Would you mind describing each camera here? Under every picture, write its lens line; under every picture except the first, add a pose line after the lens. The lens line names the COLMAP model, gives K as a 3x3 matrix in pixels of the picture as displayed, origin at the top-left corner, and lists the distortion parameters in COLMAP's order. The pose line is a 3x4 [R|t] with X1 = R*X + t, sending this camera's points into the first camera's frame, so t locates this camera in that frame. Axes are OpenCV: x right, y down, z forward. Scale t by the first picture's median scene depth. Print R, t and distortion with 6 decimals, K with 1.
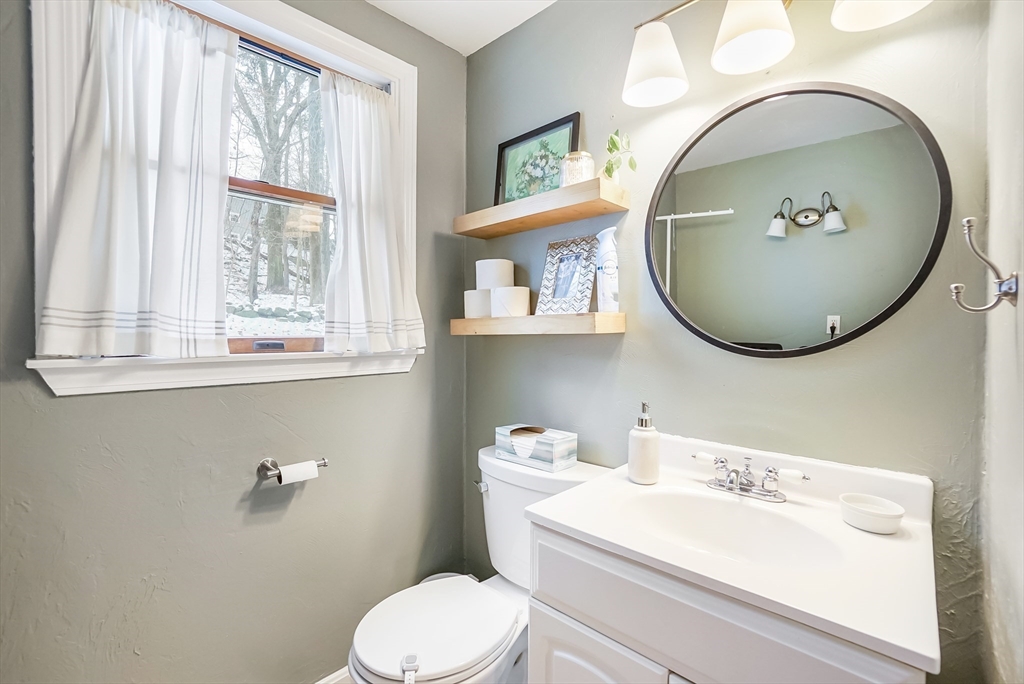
lens RADIAL K [[466.0, 0, 511.1], [0, 466.0, 332.8], [0, 0, 1]] dist [0.000146, 0.000371]
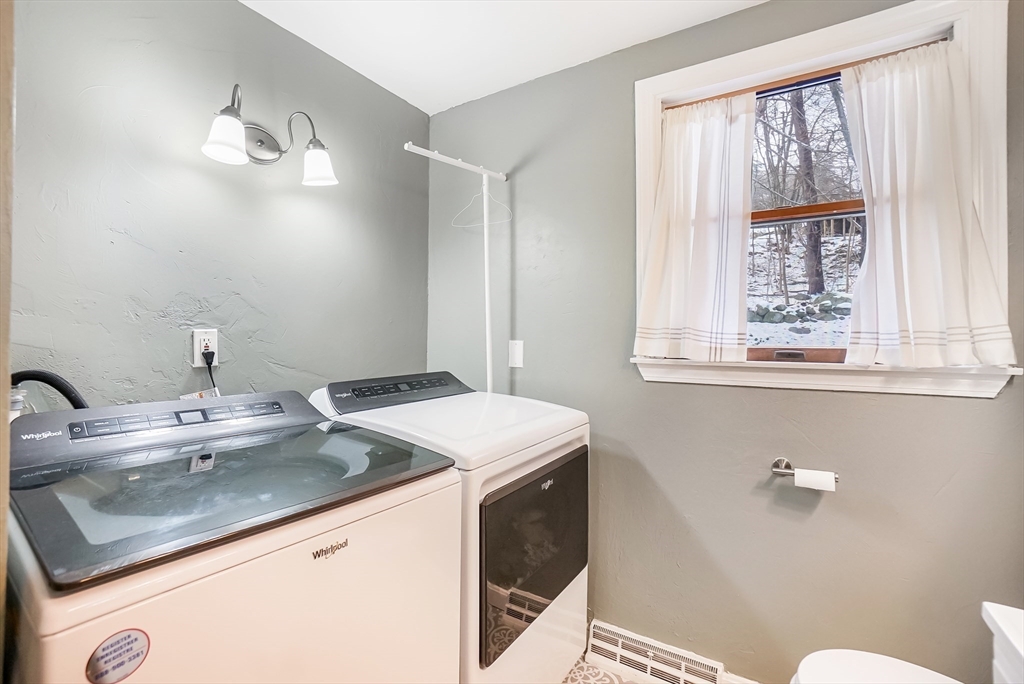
lens RADIAL K [[460.7, 0, 511.3], [0, 460.7, 340.1], [0, 0, 1]] dist [-0.000368, 0.000025]
pose [[0.225349, 0.001491, -0.974277, 0.383437], [-0.004714, 0.999989, 0.000440, -0.004859], [0.974267, 0.004493, 0.225353, 0.123754]]
